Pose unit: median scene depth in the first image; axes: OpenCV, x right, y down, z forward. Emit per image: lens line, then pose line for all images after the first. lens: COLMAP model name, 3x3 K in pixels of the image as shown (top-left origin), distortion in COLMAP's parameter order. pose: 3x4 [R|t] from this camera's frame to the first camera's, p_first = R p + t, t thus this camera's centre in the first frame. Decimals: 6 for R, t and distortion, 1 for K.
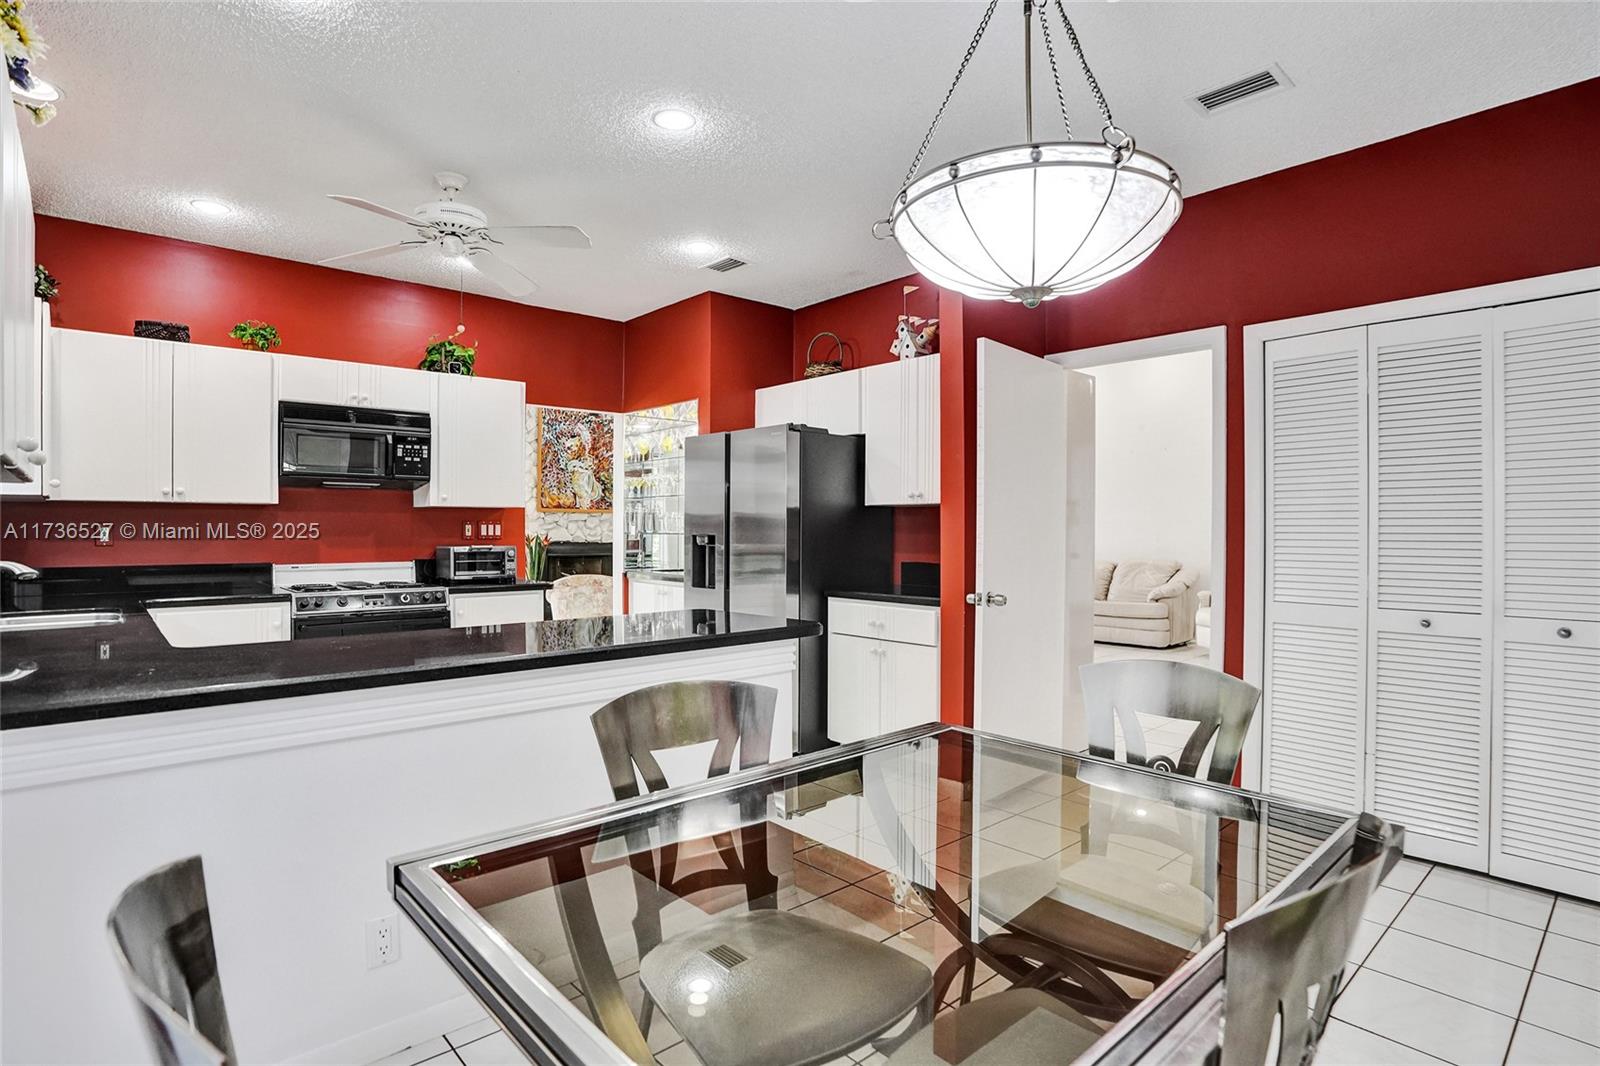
lens RADIAL K [[814.6, 0, 794.3], [0, 814.6, 540.4], [0, 0, 1]] dist [-0.067676, 0.025981]
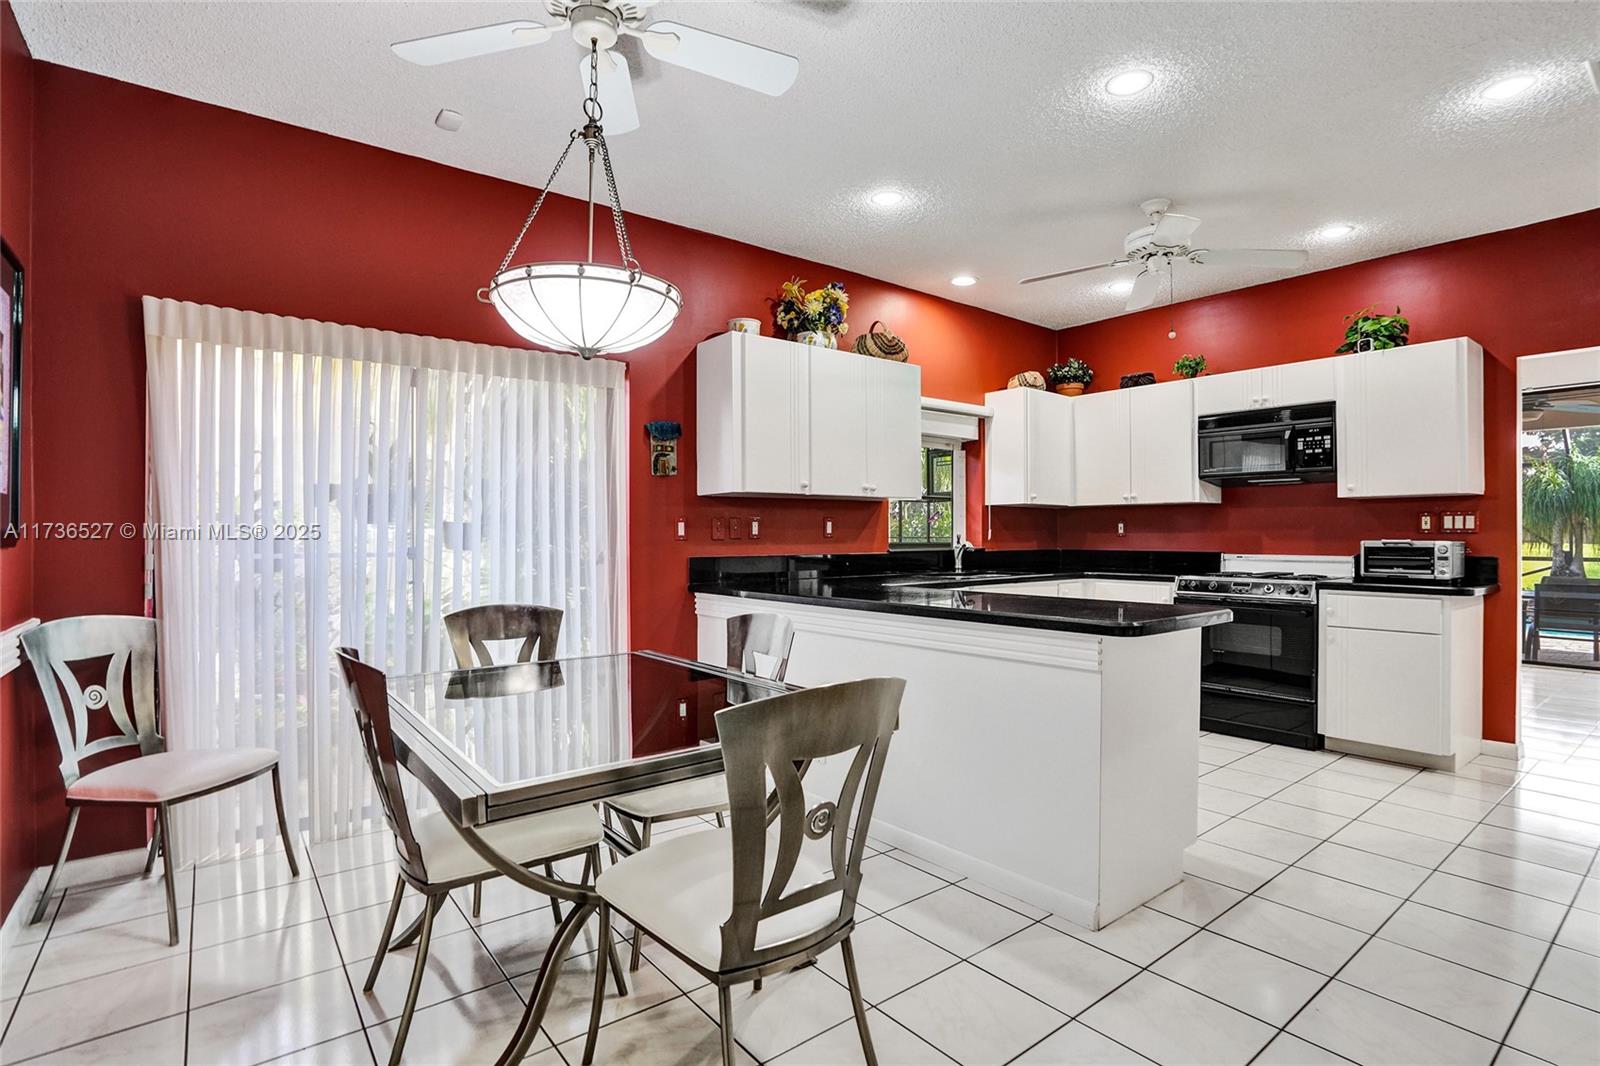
lens RADIAL K [[781.4, 0, 785.1], [0, 781.4, 534.6], [0, 0, 1]] dist [-0.076275, 0.029720]
pose [[-0.074521, -0.002784, -0.997216, 0.498049], [-0.014027, 0.999900, -0.001744, 0.012189], [0.997121, 0.013858, -0.074552, 0.421965]]
